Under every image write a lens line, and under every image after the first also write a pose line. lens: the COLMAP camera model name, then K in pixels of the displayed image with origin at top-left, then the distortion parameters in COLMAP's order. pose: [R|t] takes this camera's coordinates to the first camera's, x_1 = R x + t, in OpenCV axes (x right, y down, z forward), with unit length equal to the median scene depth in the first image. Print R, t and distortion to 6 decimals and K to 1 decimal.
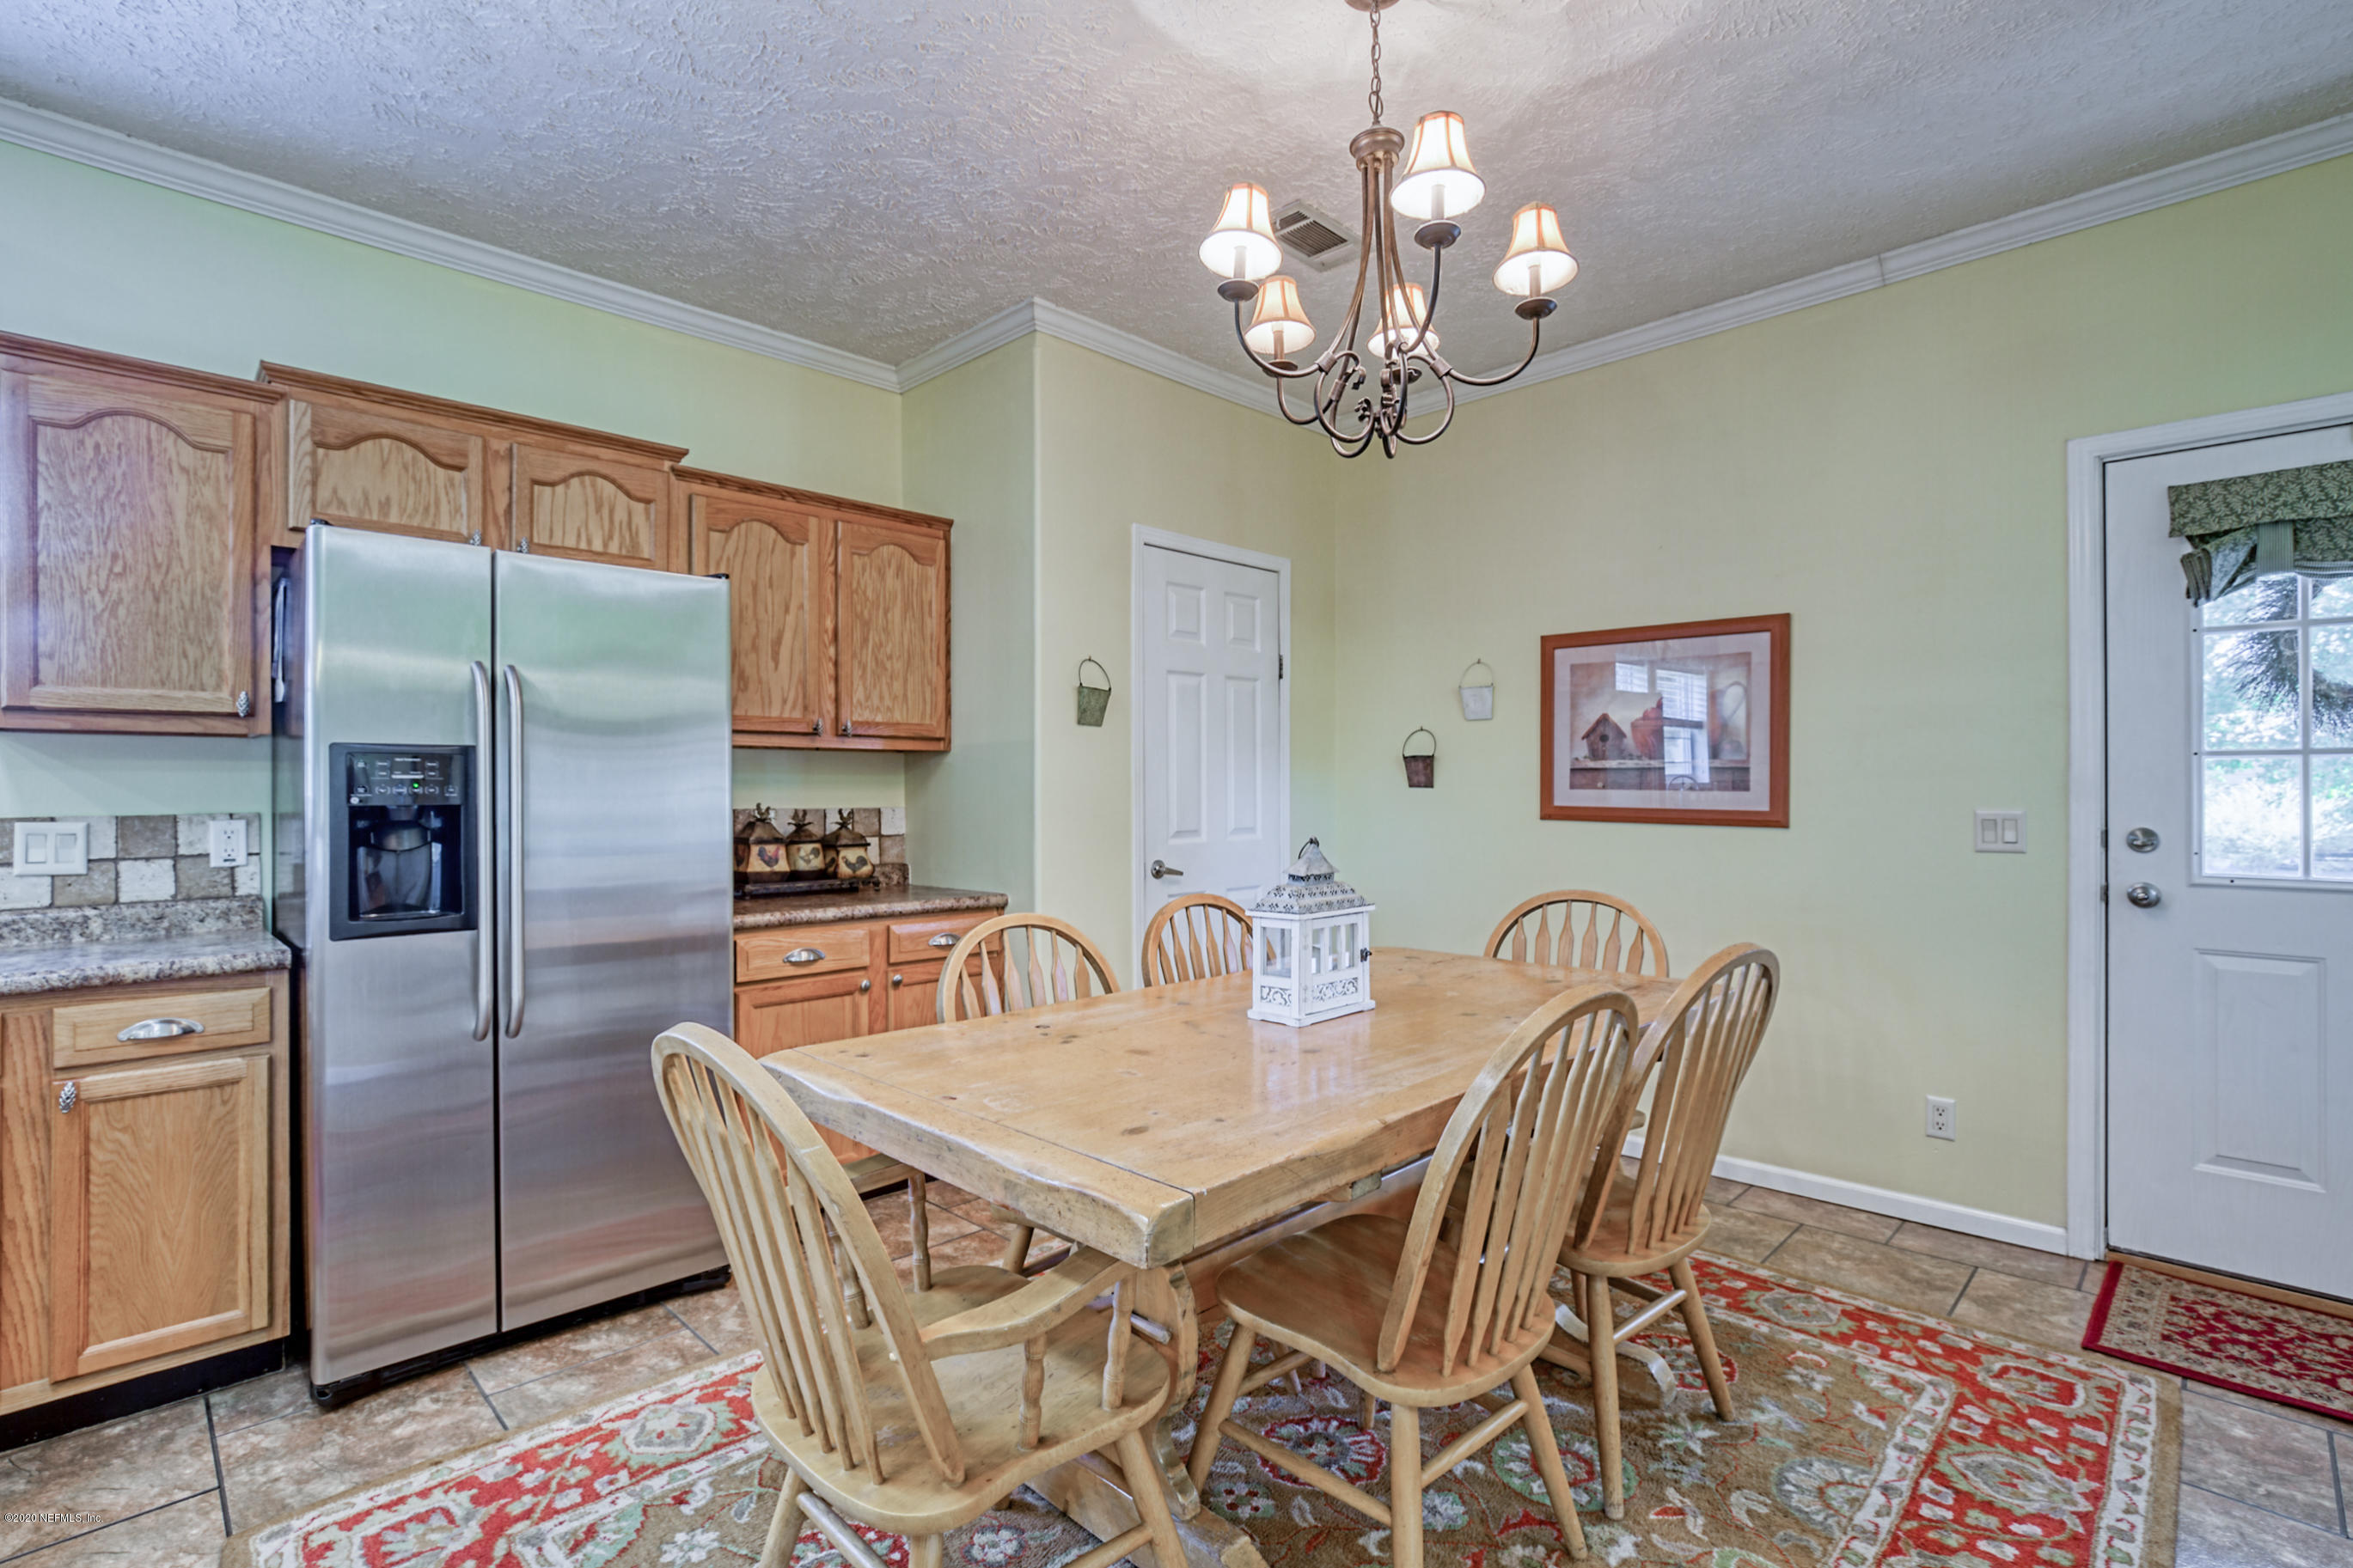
lens RADIAL K [[1089.5, 0, 1186.8], [0, 1089.5, 791.6], [0, 0, 1]] dist [-0.028383, 0.009968]
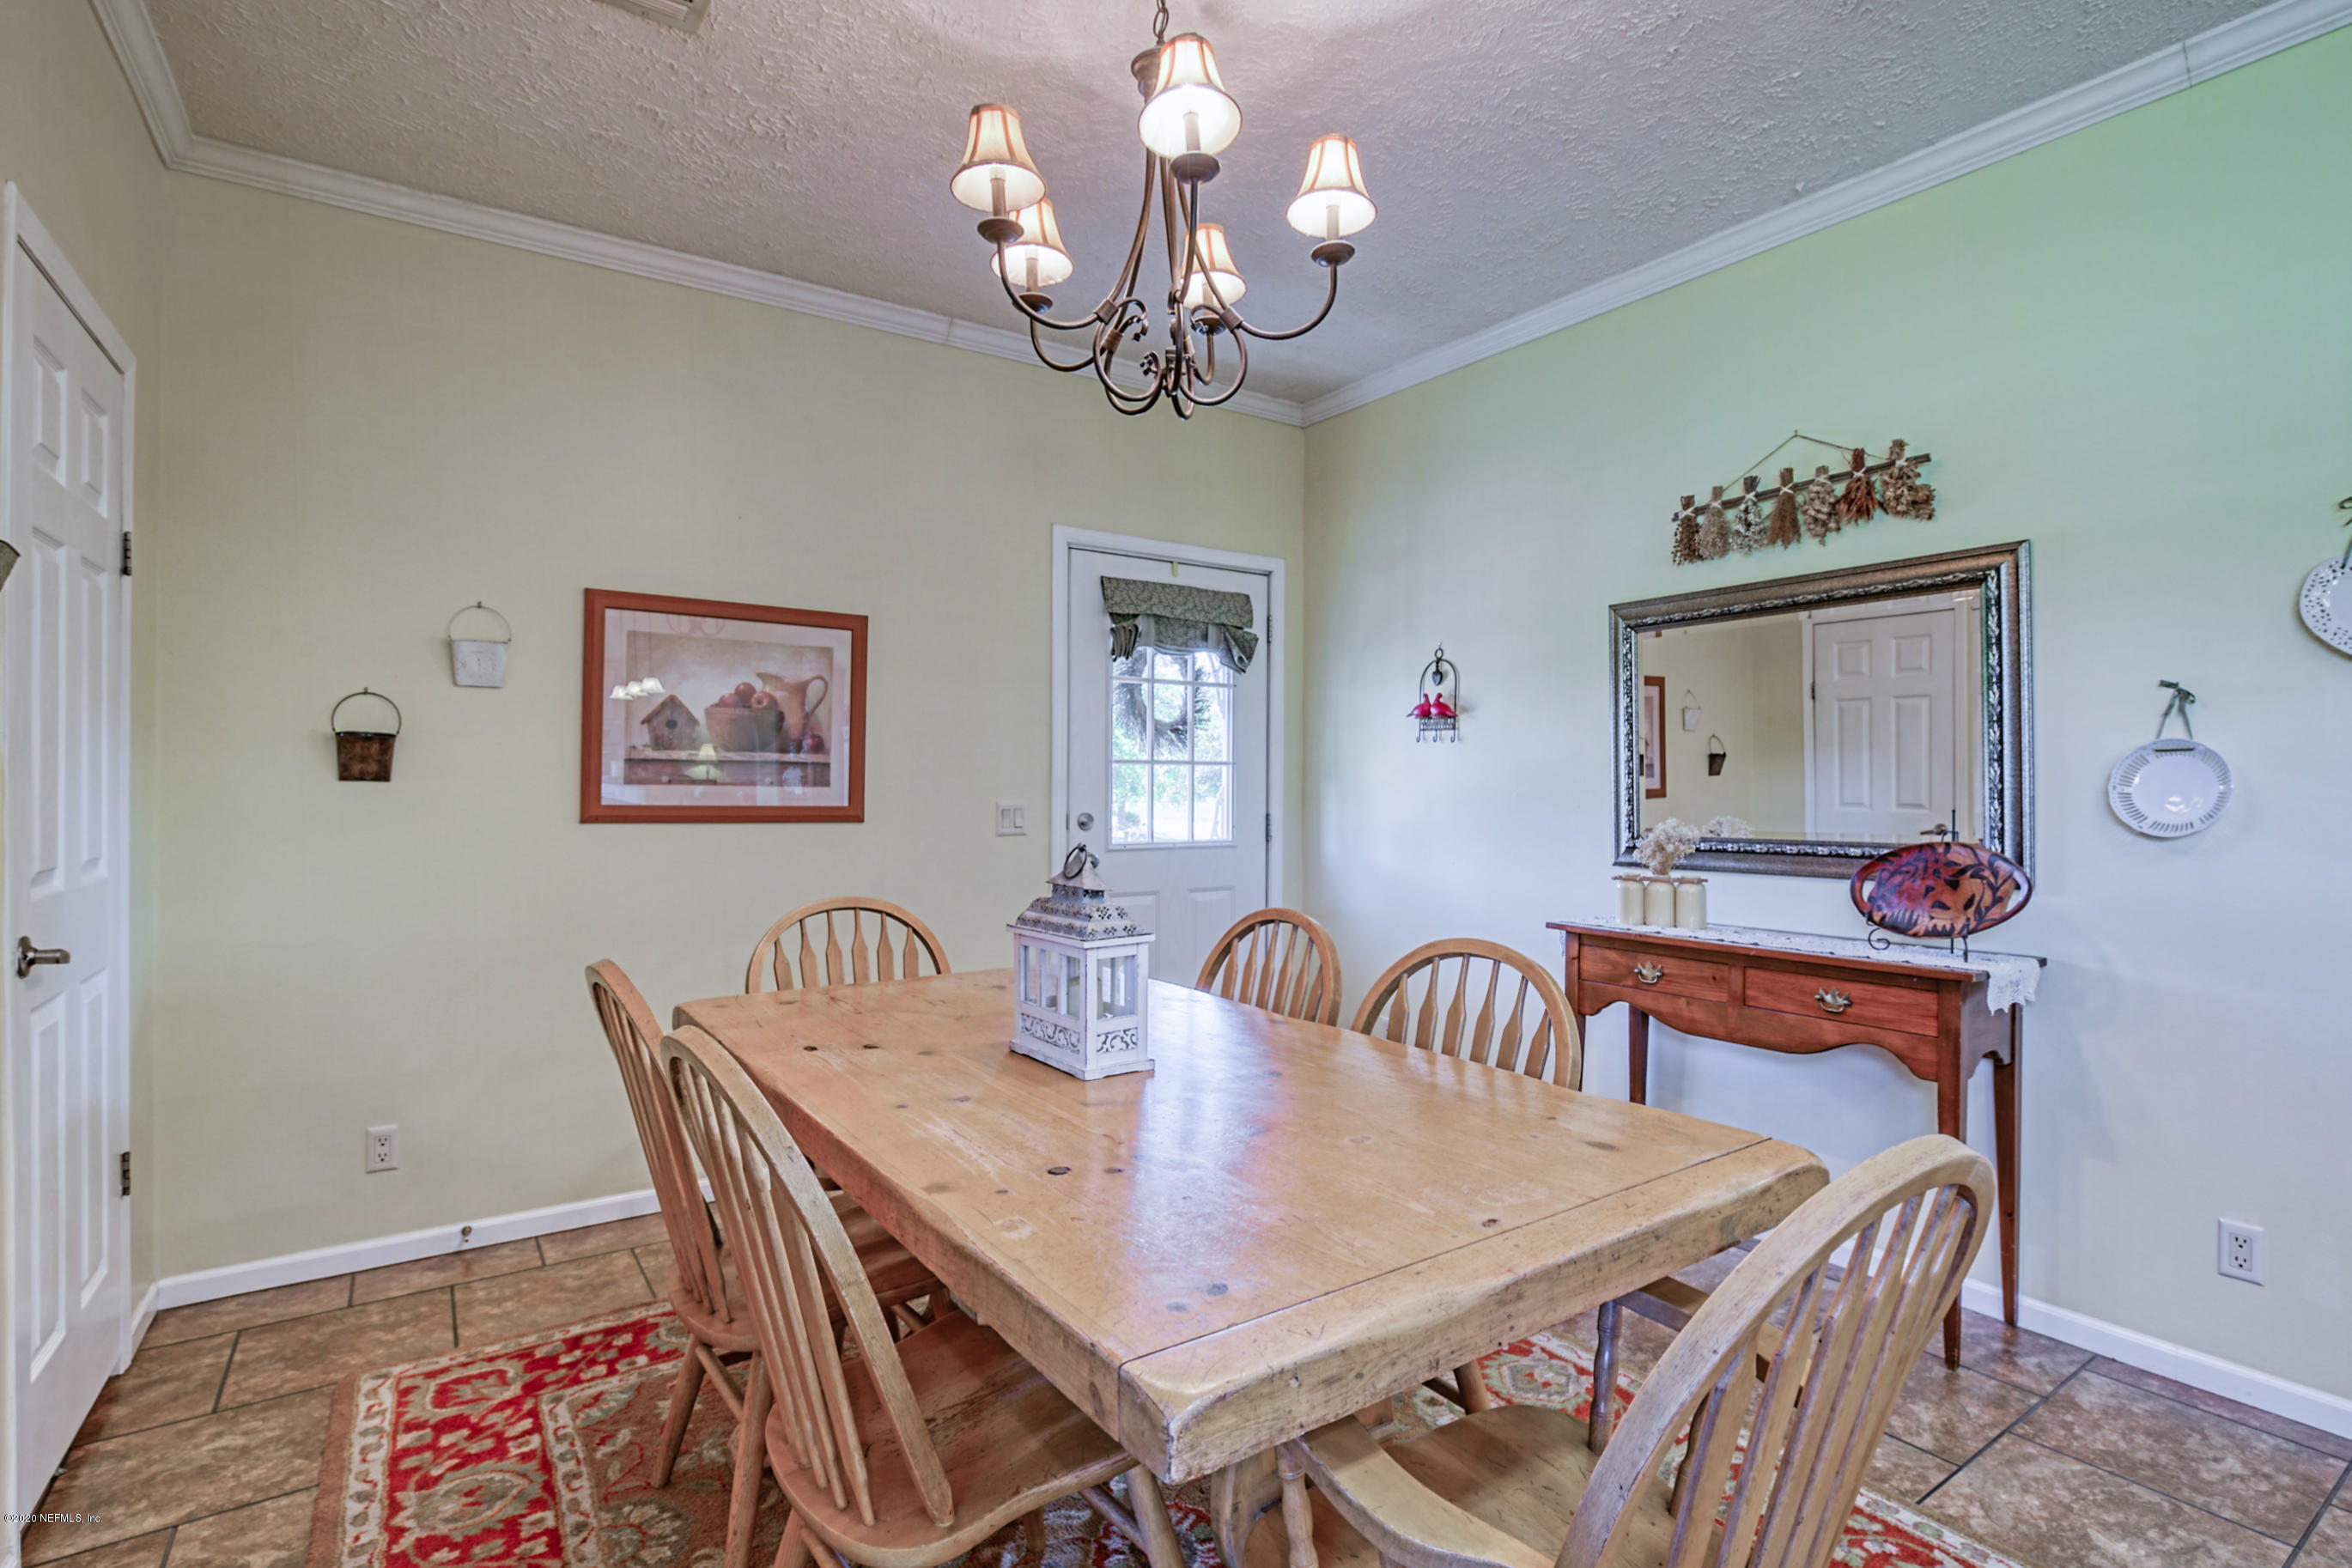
lens RADIAL K [[1143.3, 0, 1176.0], [0, 1143.3, 784.0], [0, 0, 1]] dist [-0.008249, -0.000095]
pose [[0.190606, 0.002200, 0.981664, -0.470583], [-0.000908, 0.999997, -0.002065, -0.001254], [-0.981666, -0.000497, 0.190607, 0.503233]]
